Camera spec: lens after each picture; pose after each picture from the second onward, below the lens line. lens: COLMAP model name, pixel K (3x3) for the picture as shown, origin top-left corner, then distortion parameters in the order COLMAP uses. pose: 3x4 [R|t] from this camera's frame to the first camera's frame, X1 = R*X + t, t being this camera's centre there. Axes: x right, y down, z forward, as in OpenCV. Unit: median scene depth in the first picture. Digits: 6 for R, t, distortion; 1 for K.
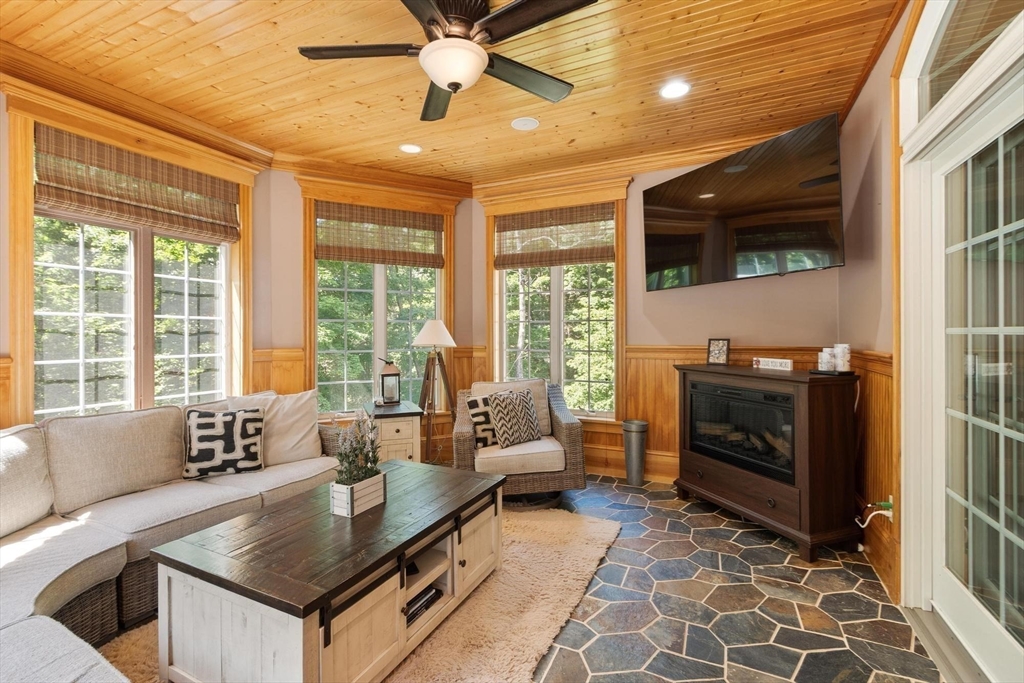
lens RADIAL K [[458.1, 0, 510.4], [0, 458.1, 335.1], [0, 0, 1]] dist [0.005469, 0.000270]
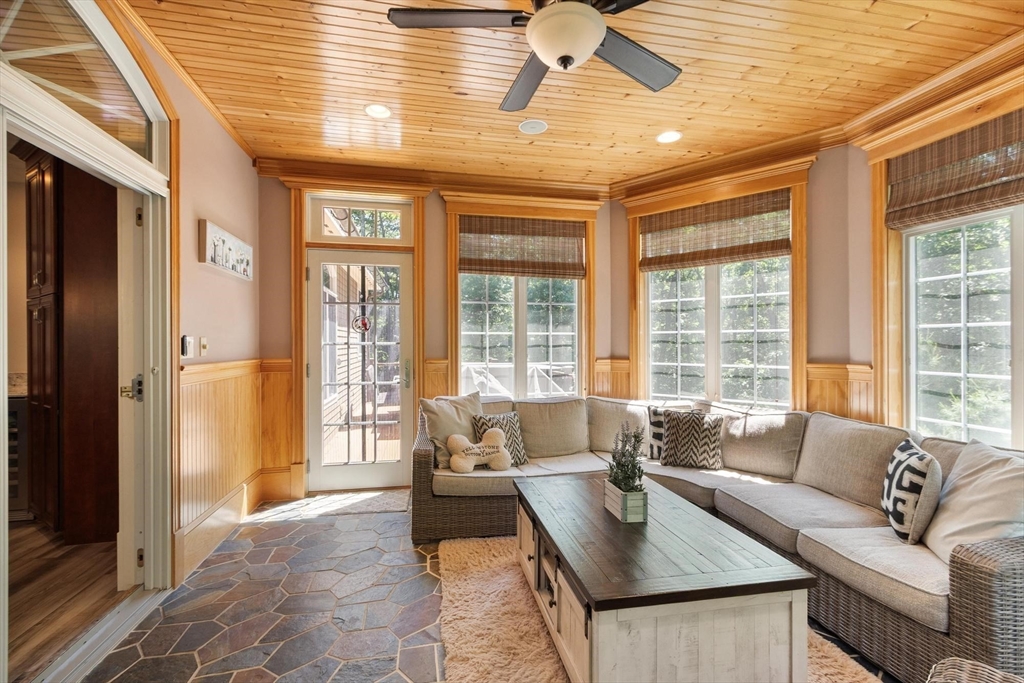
lens RADIAL K [[458.1, 0, 512.1], [0, 458.1, 341.0], [0, 0, 1]] dist [0.005469, 0.000270]
pose [[-0.806130, 0.000586, -0.591738, 0.444108], [0.002461, 0.999994, -0.002362, -0.014087], [0.591733, -0.003360, -0.806127, 1.537206]]
